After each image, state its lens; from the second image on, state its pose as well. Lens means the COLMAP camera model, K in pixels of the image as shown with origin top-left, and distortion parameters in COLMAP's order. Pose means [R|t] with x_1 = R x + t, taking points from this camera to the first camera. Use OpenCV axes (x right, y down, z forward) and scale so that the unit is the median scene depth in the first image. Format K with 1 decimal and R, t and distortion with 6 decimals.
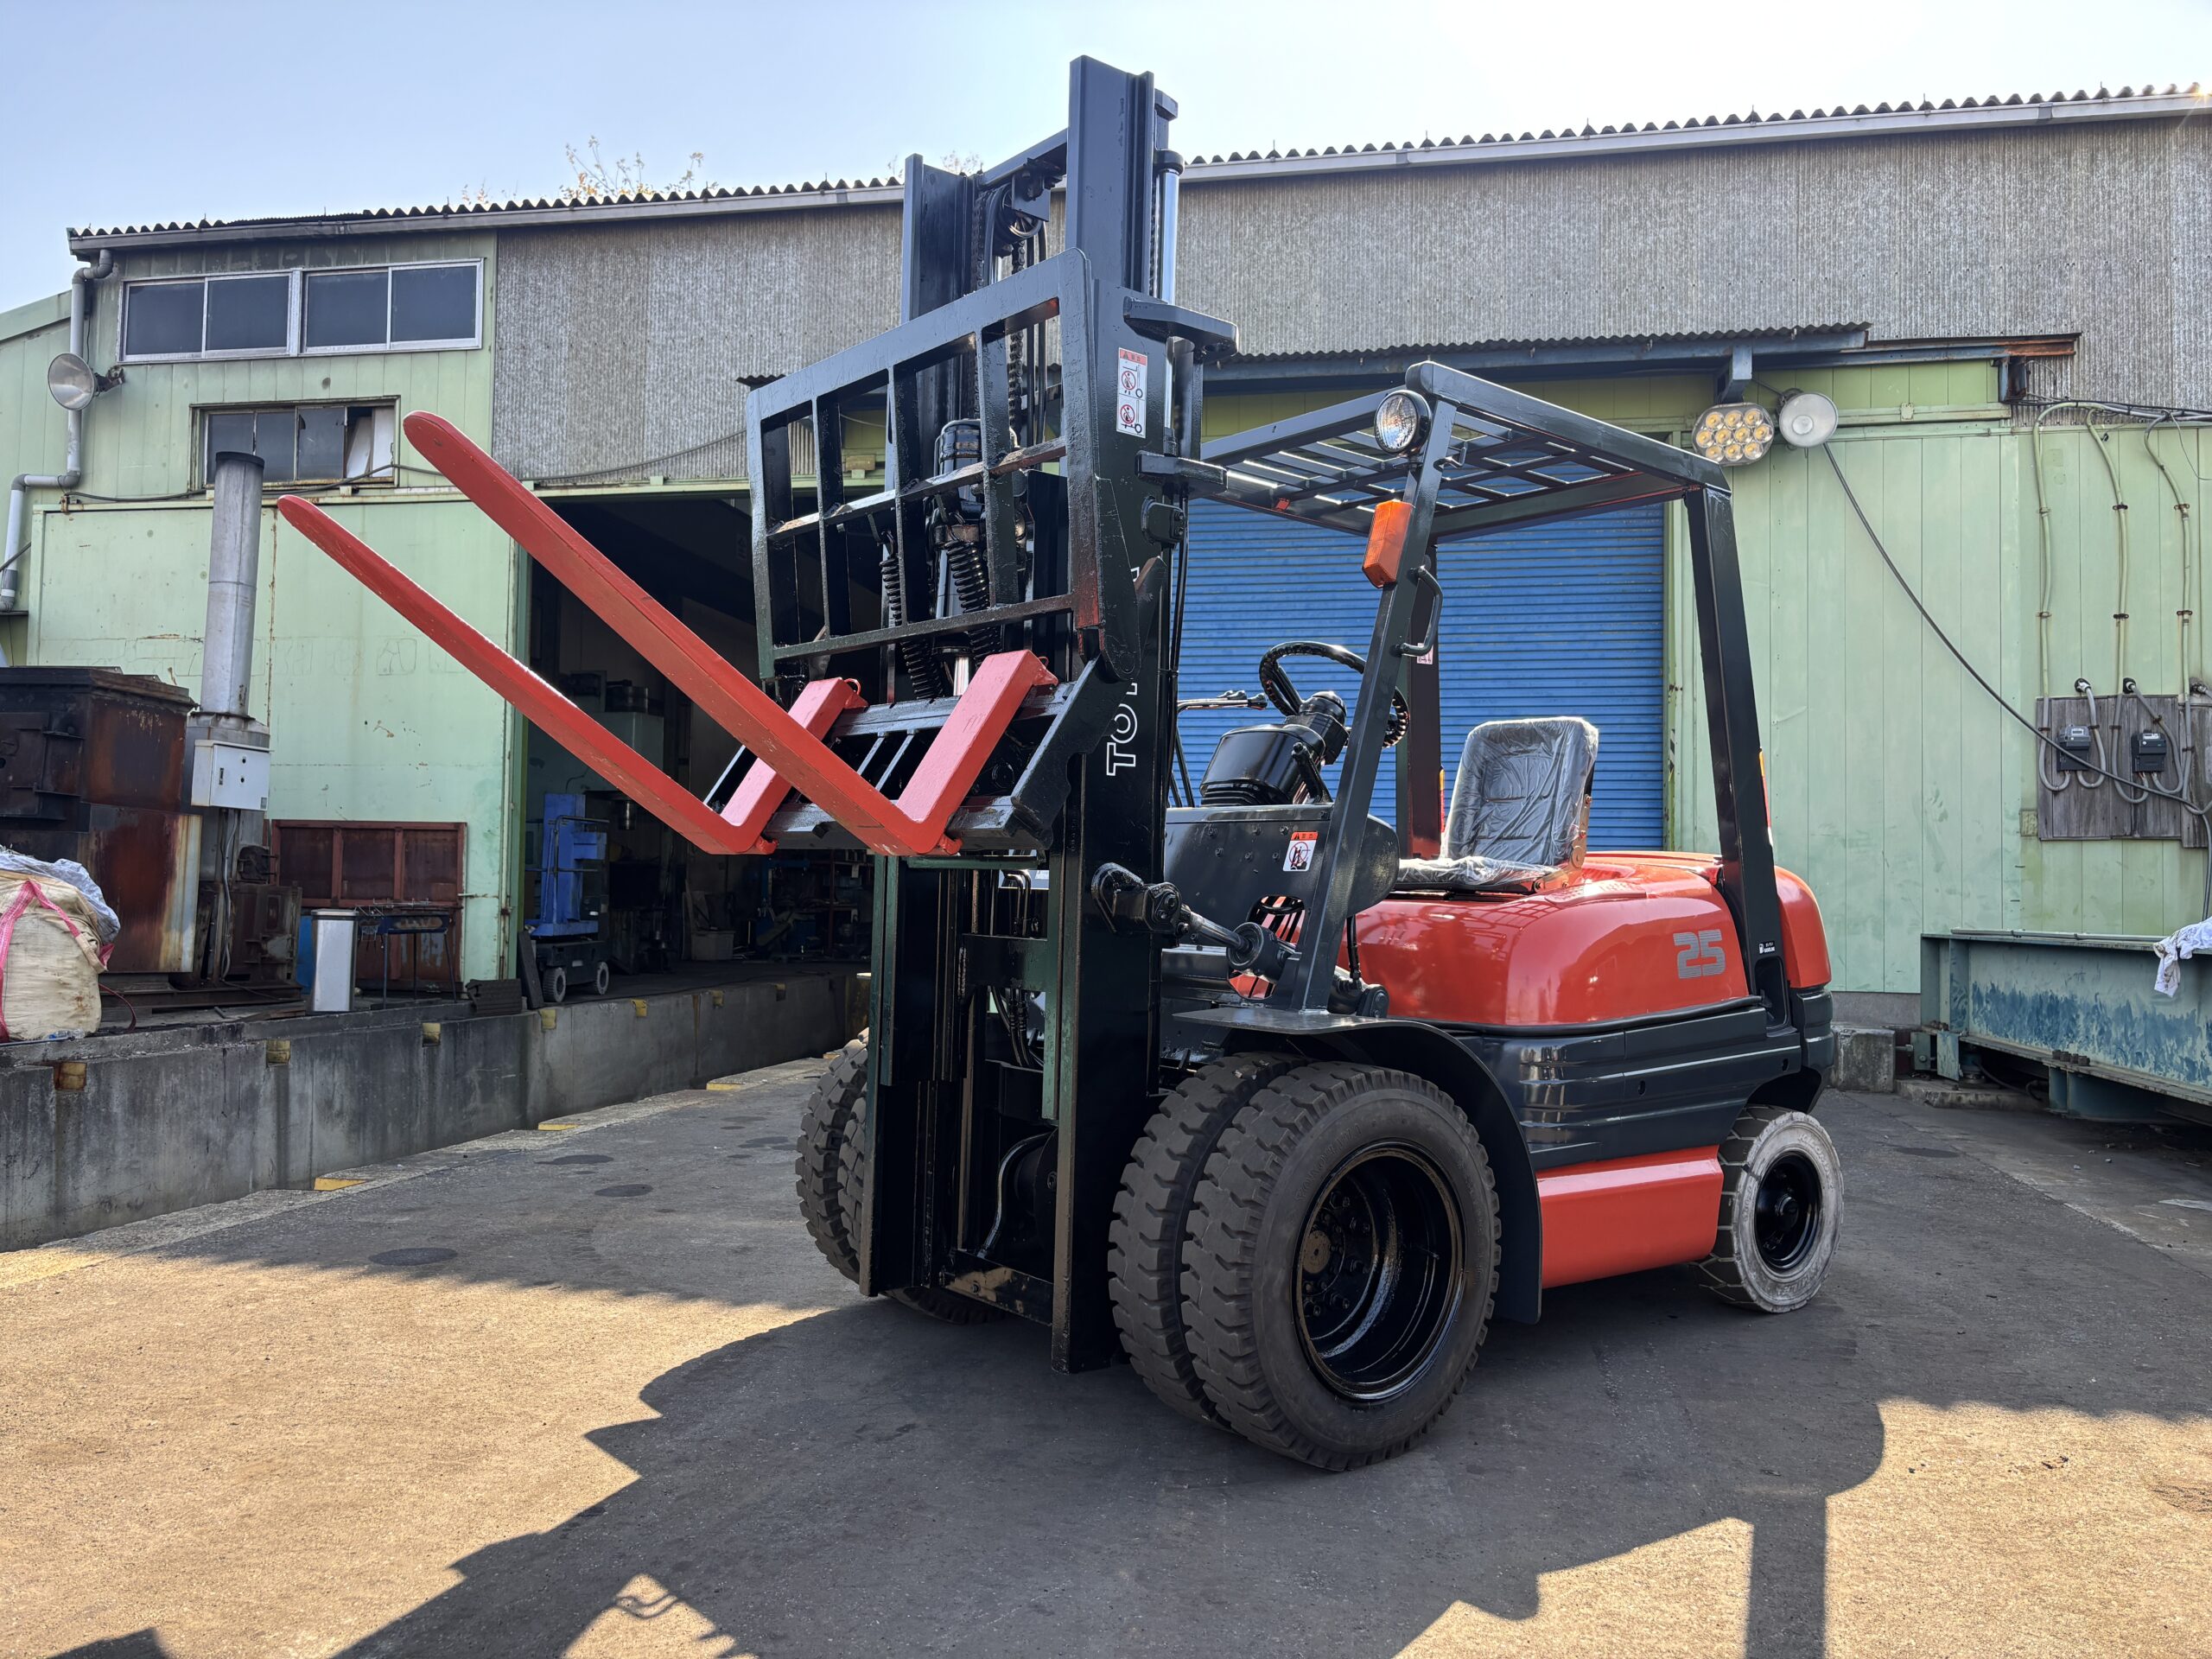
lens RADIAL K [[1662.6, 0, 1100.2], [0, 1662.6, 816.1], [0, 0, 1]] dist [0.015705, -0.001484]
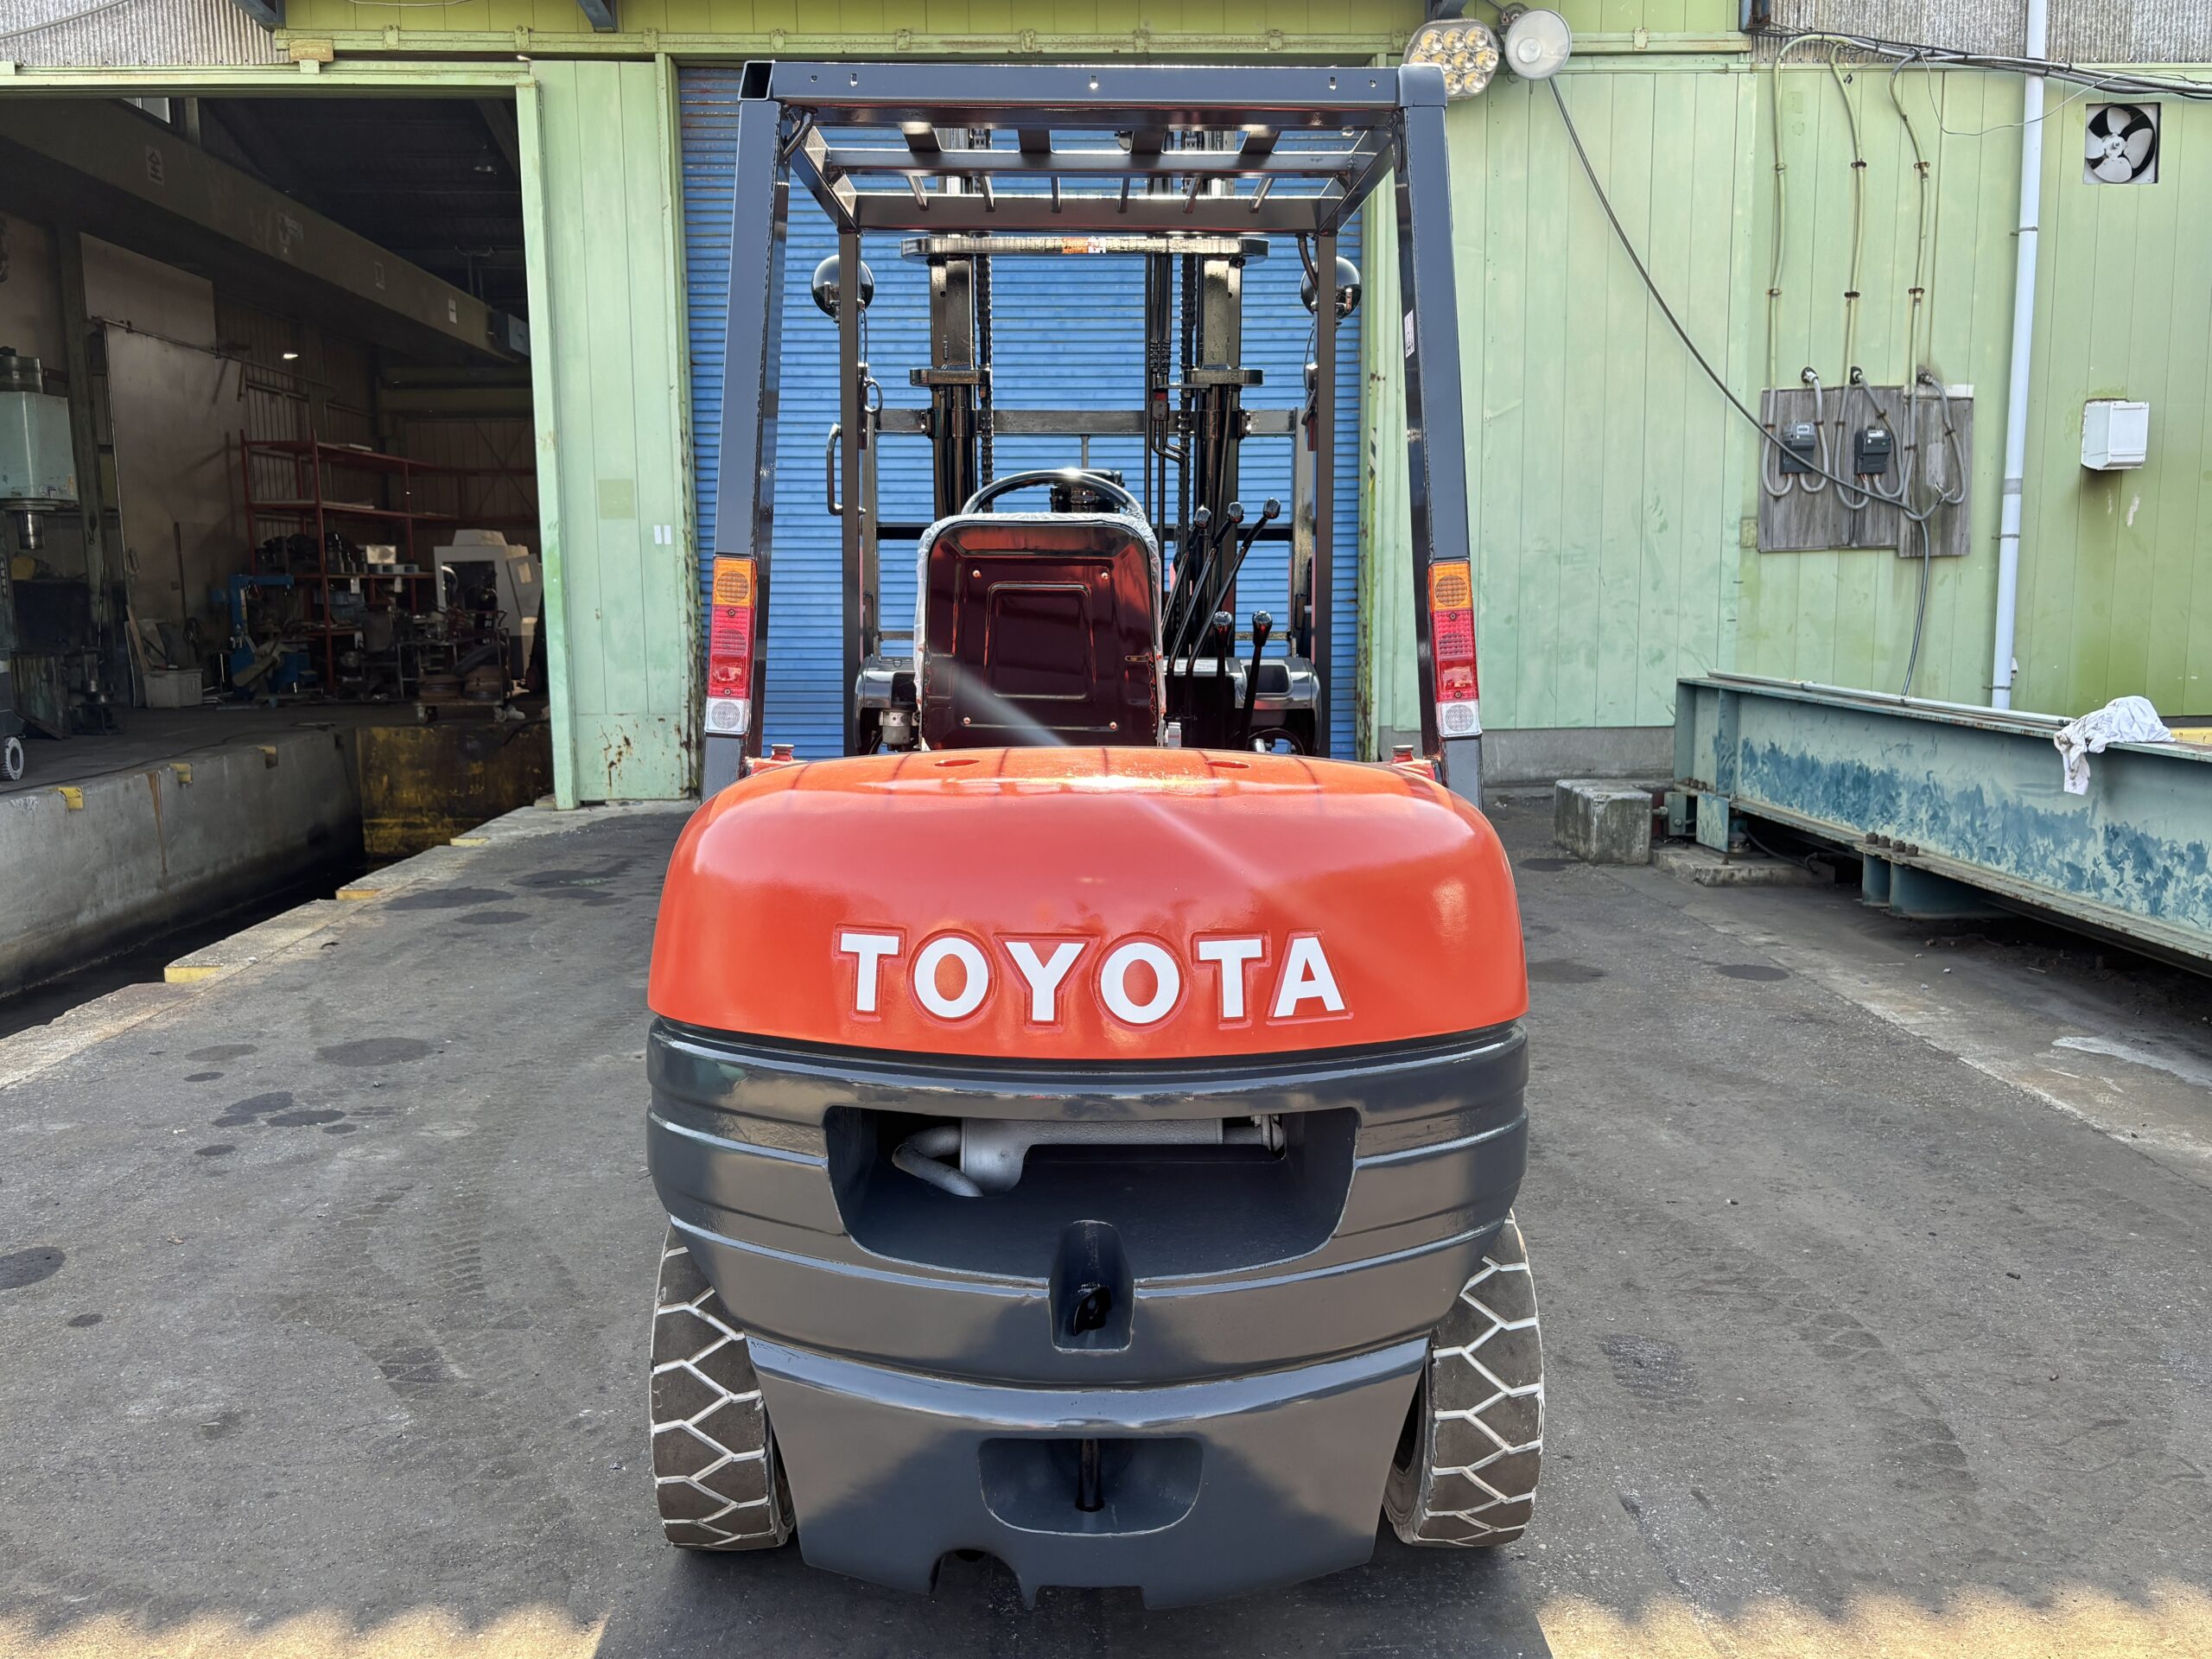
lens RADIAL K [[1785.6, 0, 1101.2], [0, 1785.6, 828.2], [0, 0, 1]] dist [0.001804, 0.022989]
pose [[0.969590, -0.062773, 0.236547, -0.019235], [0.017537, 0.981882, 0.188680, -0.027602], [-0.244105, -0.178793, 0.953124, 0.141247]]
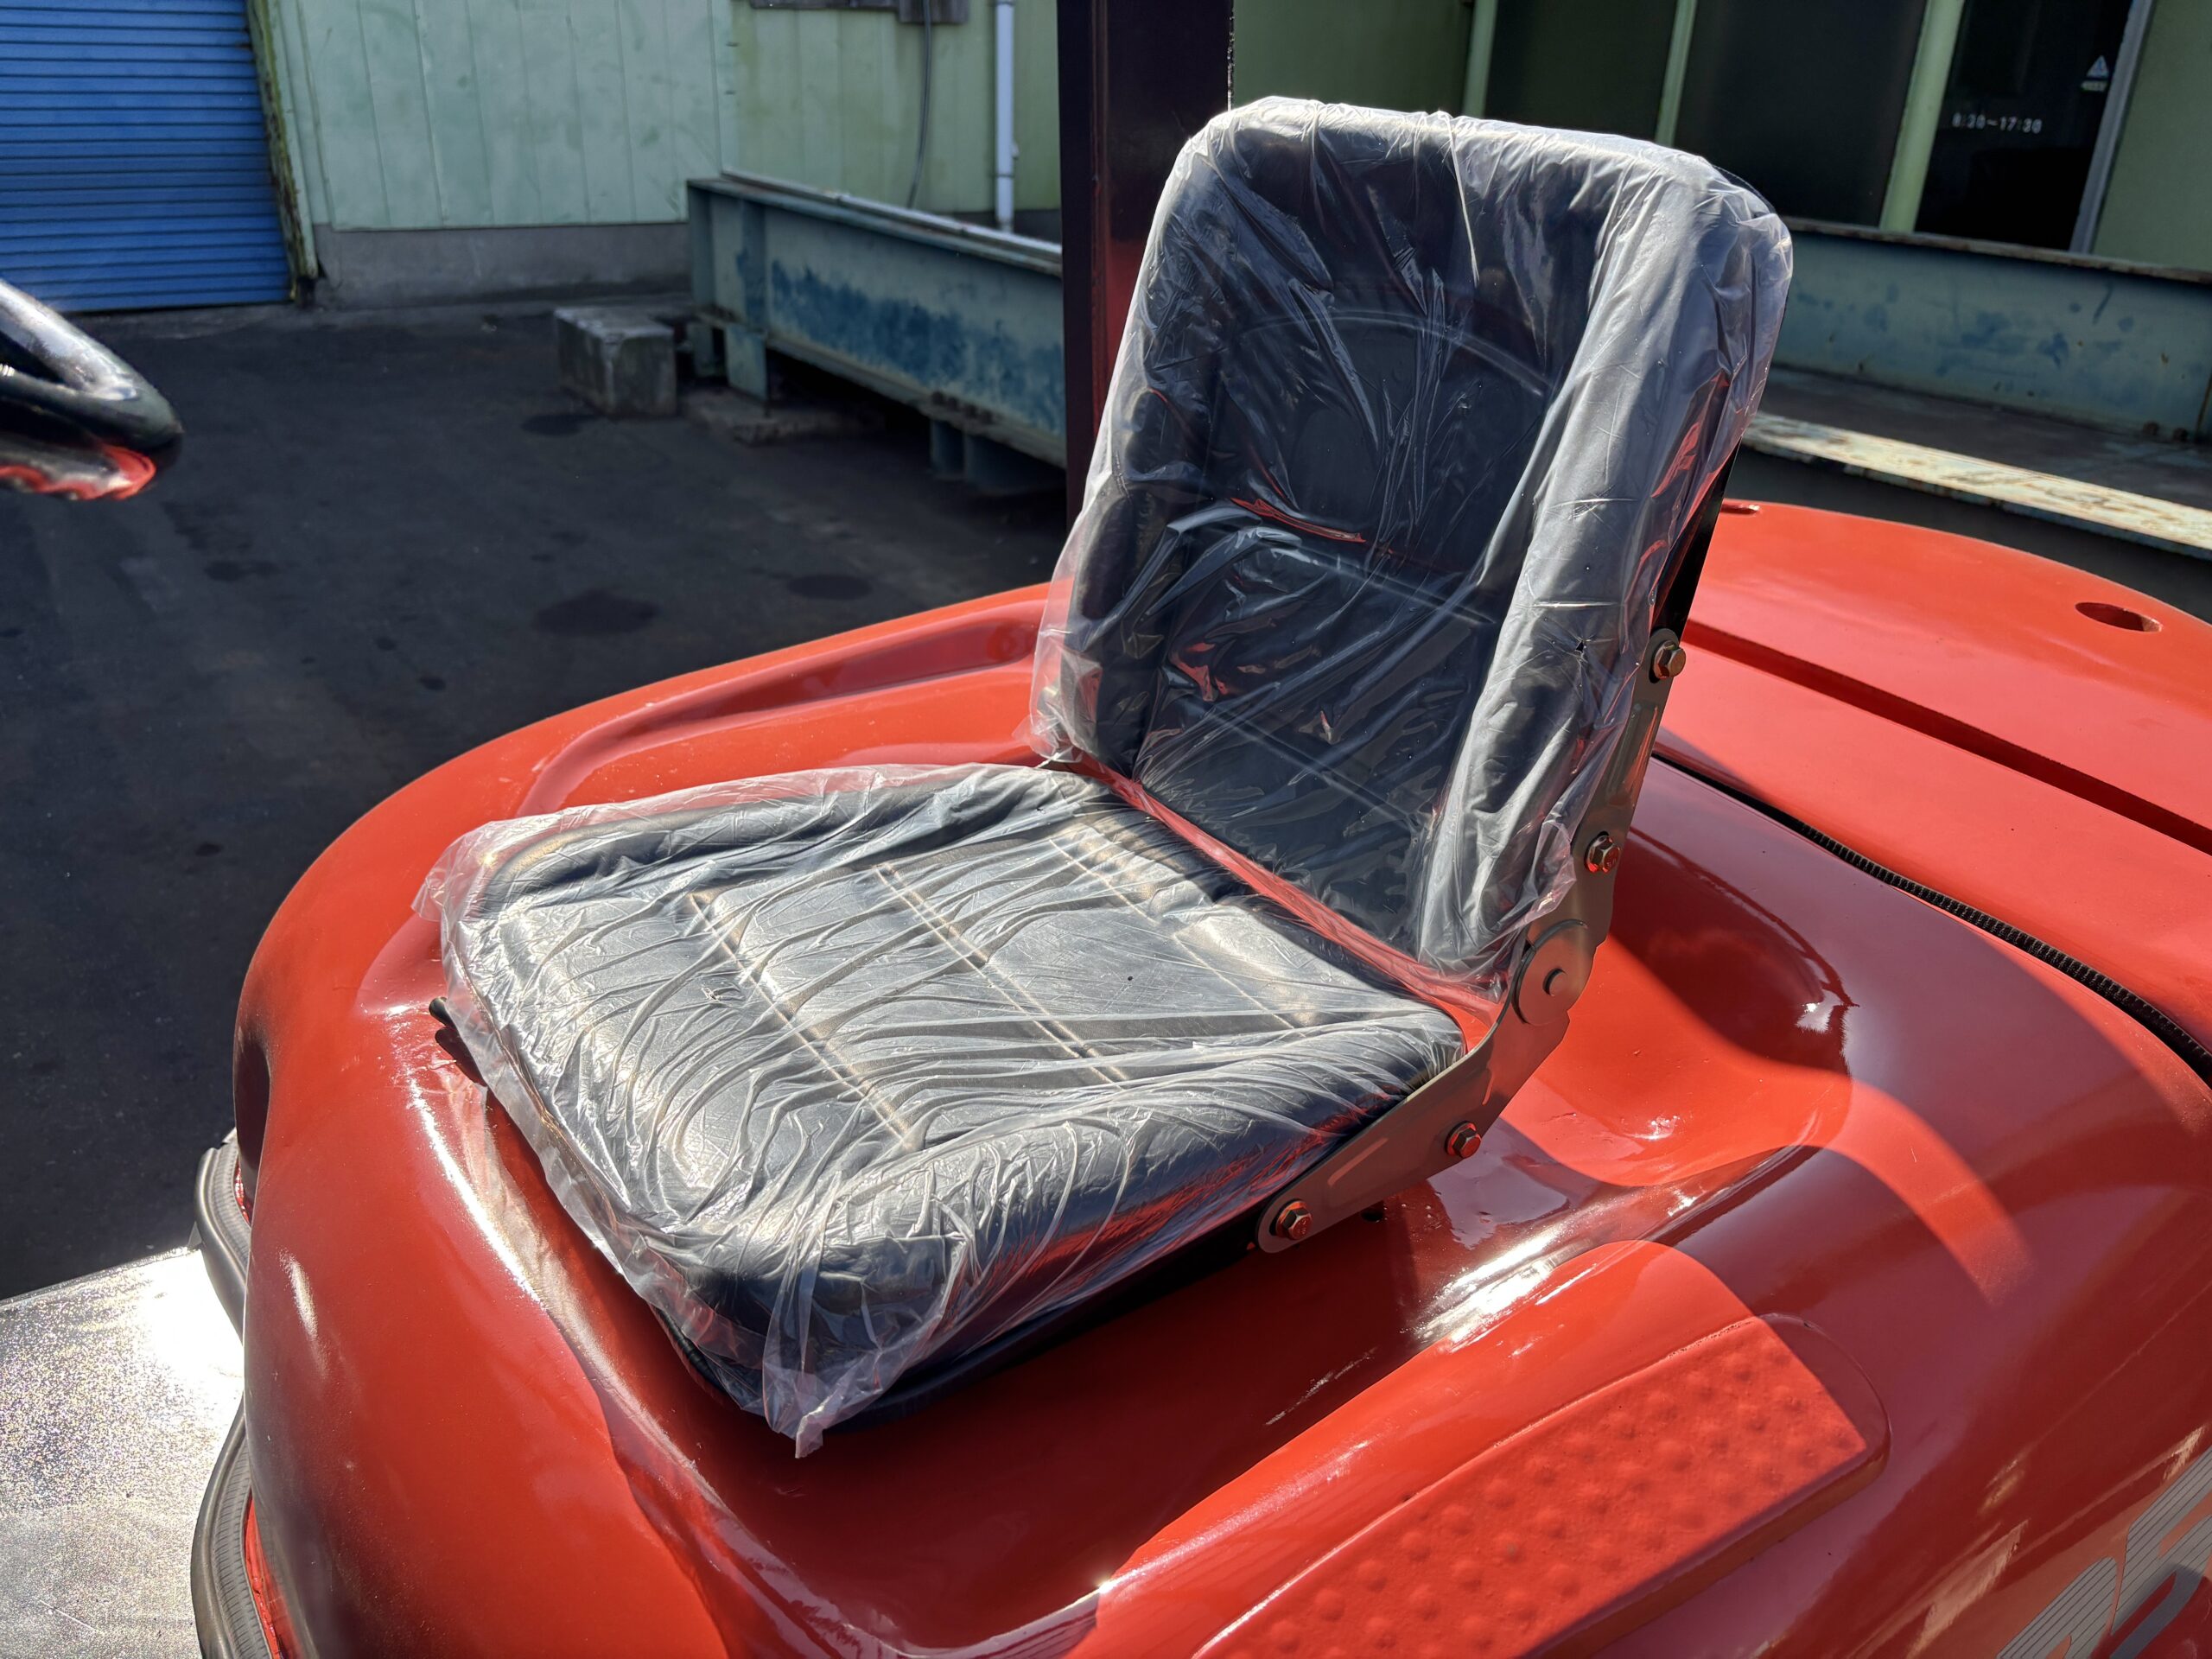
lens RADIAL K [[1662.6, 0, 1100.2], [0, 1662.6, 816.1], [0, 0, 1]] dist [0.015705, -0.001484]
pose [[0.696711, -0.301920, 0.650721, 0.054475], [-0.059024, 0.879913, 0.471455, -0.030137], [-0.714919, -0.366876, 0.595225, 0.281708]]
